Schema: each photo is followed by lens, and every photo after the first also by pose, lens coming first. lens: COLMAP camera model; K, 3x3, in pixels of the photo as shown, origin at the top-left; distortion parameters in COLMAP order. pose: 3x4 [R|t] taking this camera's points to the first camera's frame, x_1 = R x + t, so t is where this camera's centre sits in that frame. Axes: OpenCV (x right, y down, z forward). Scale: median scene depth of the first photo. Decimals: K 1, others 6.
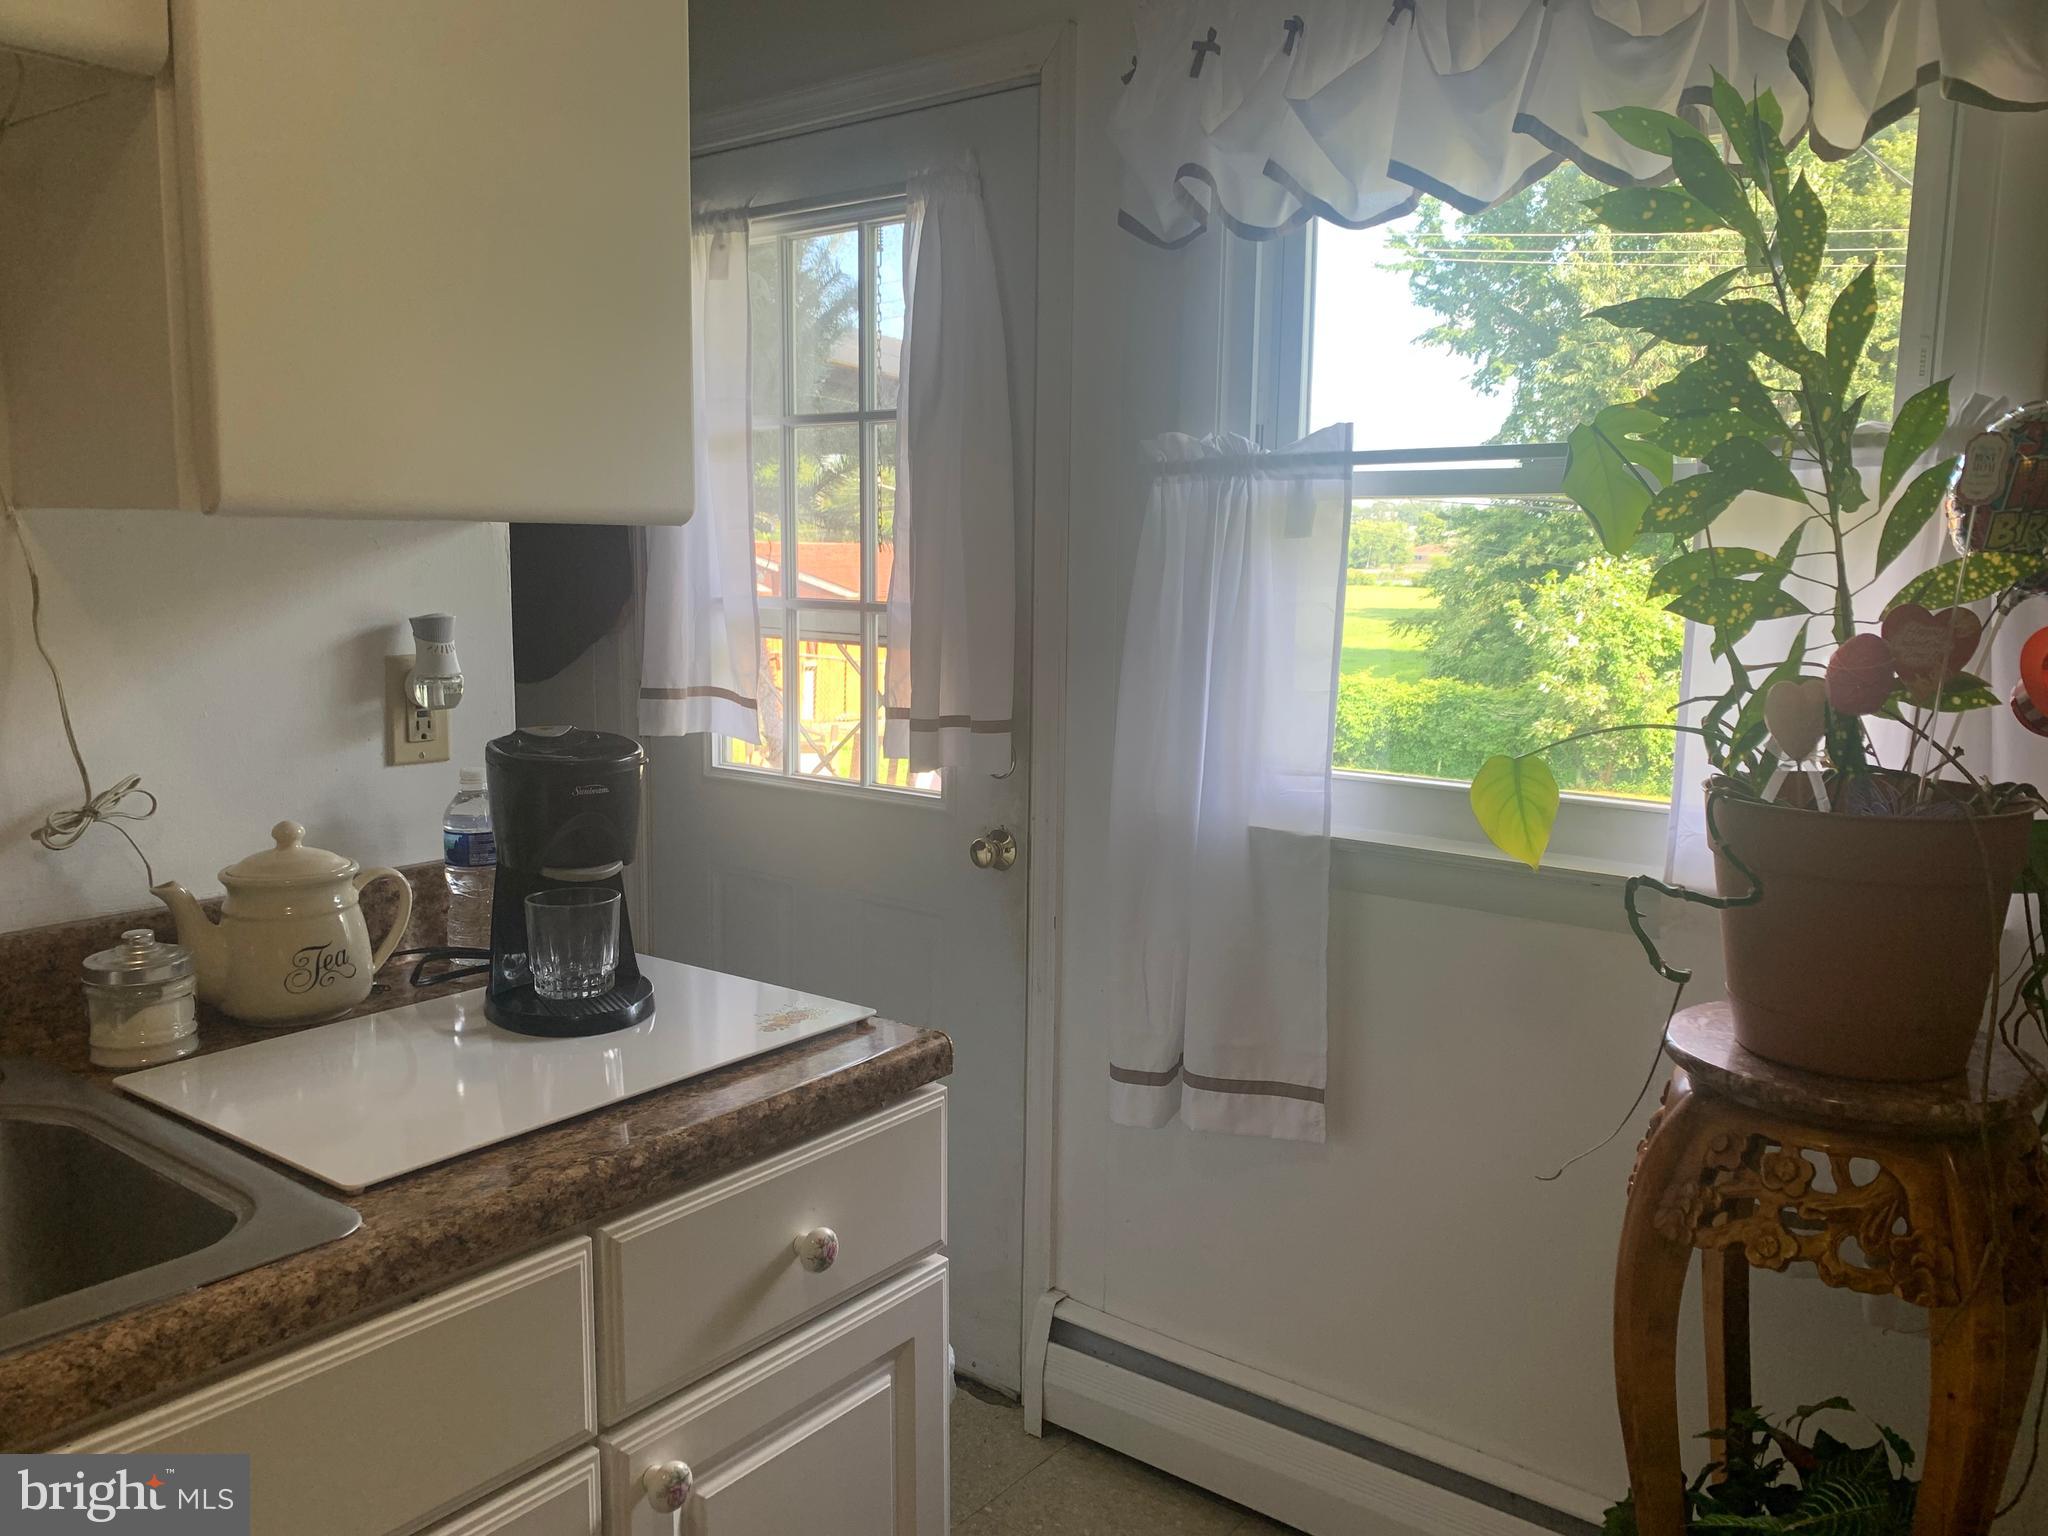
lens RADIAL K [[1599.3, 0, 1024.2], [0, 1599.3, 753.0], [0, 0, 1]] dist [0.000952, 0.001360]
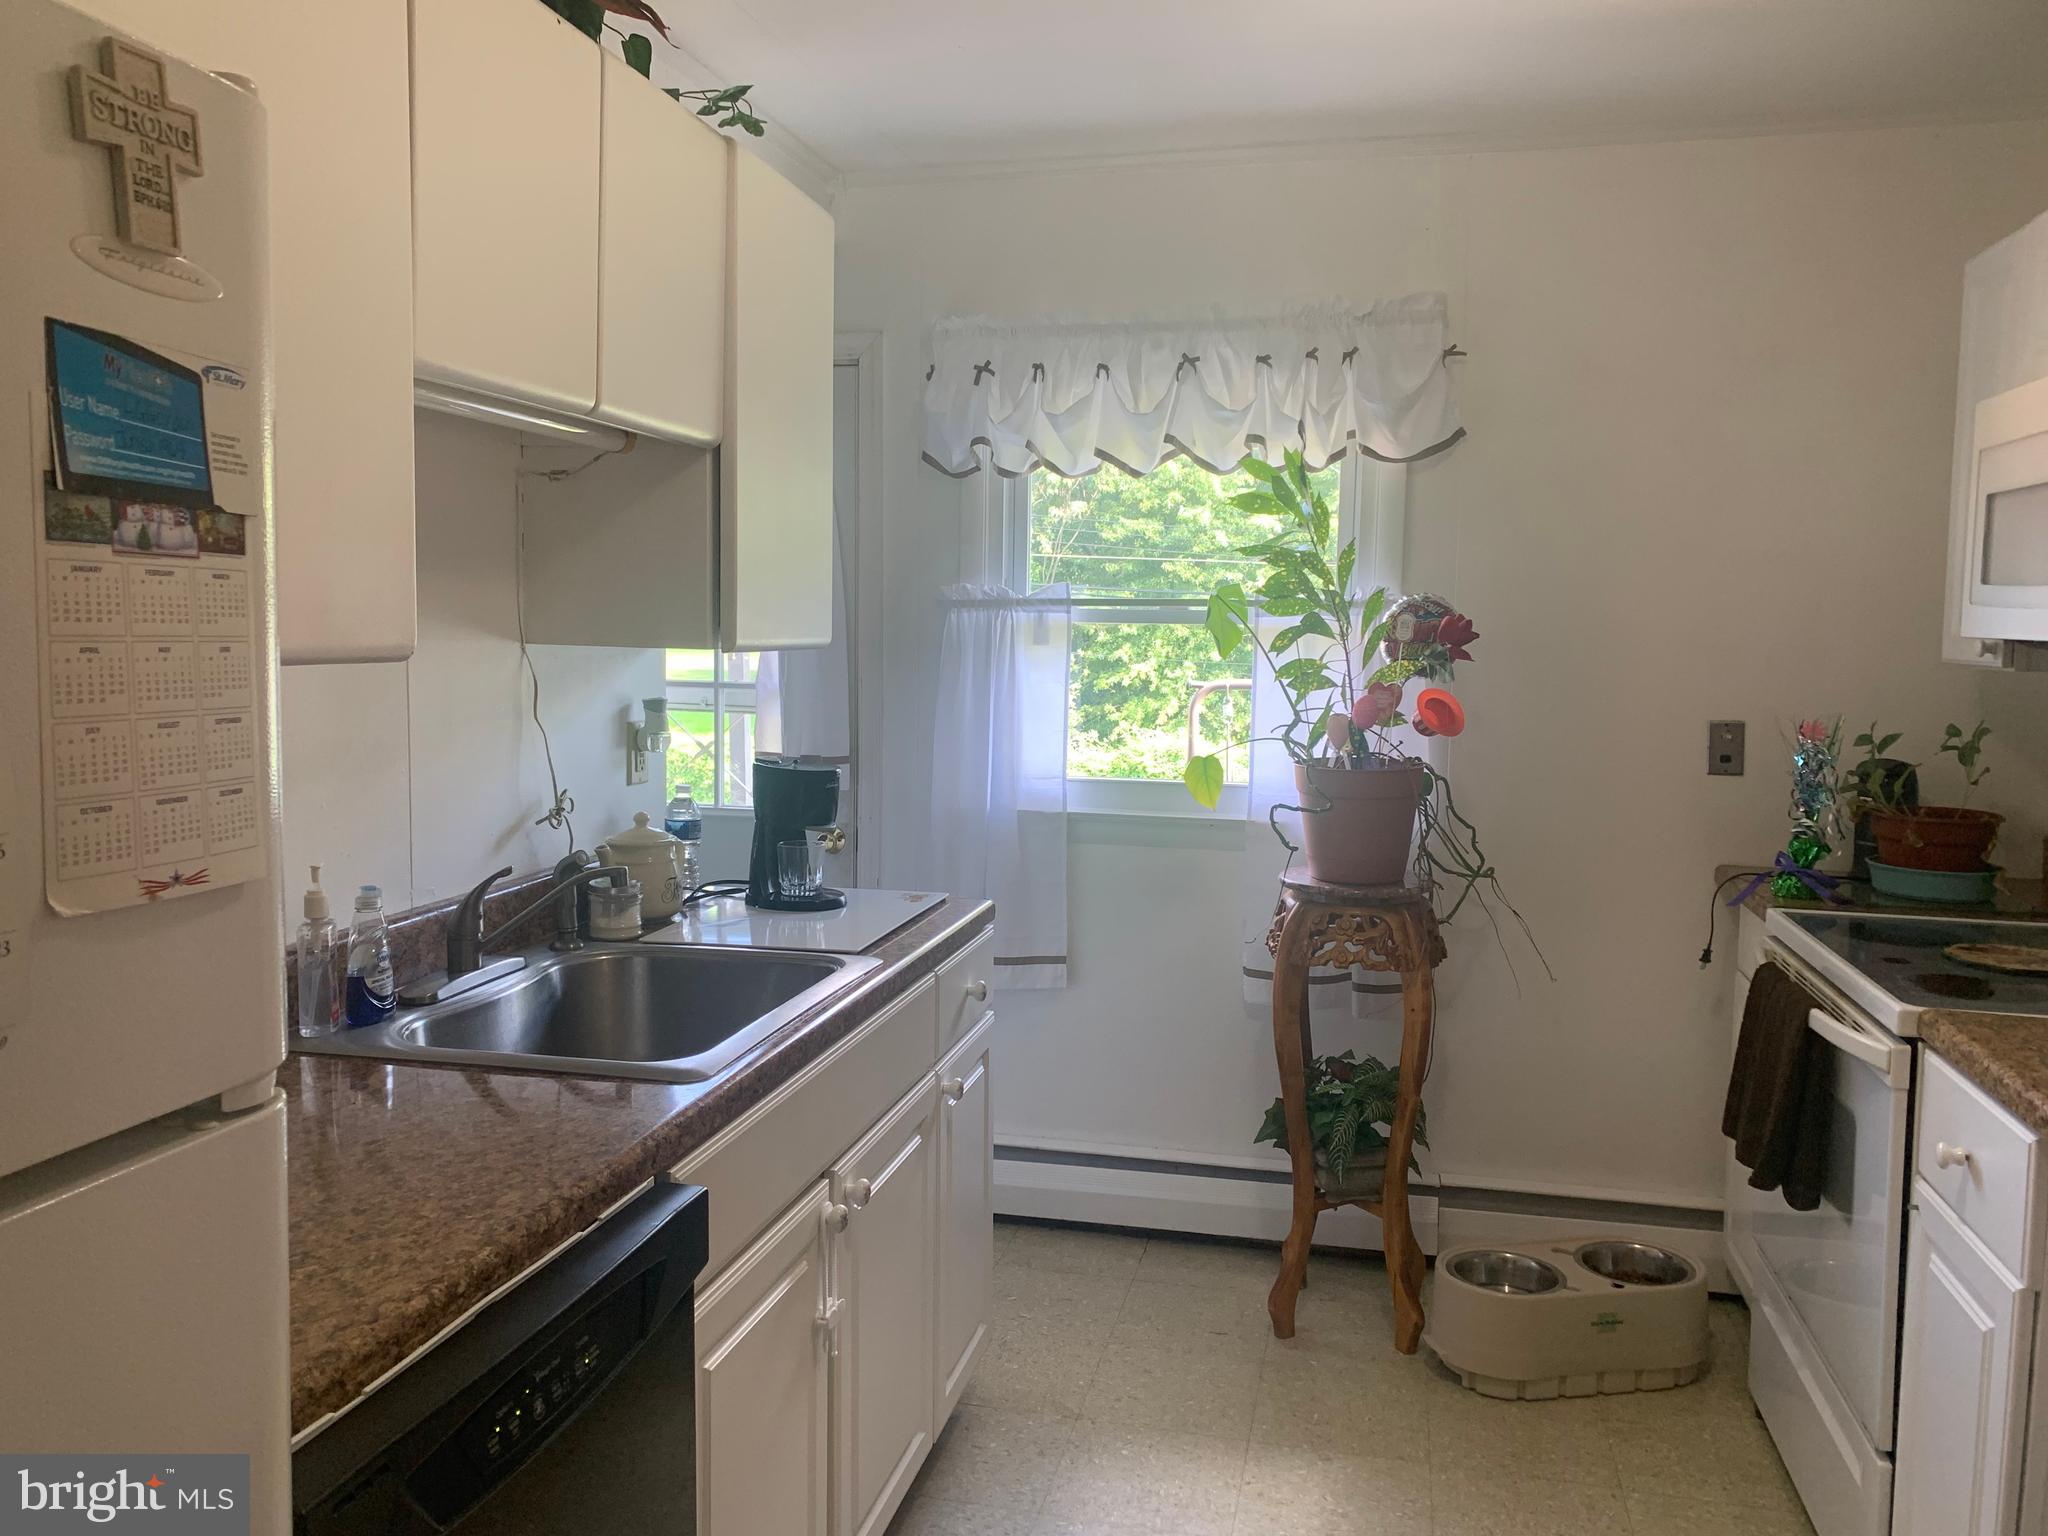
lens RADIAL K [[1630.3, 0, 1022.5], [0, 1630.3, 759.9], [0, 0, 1]] dist [0.050060, -0.004535]
pose [[0.905432, -0.034353, 0.423098, -0.858237], [0.049663, 0.998448, -0.025210, 0.052061], [-0.421575, 0.043838, 0.905733, -0.873326]]
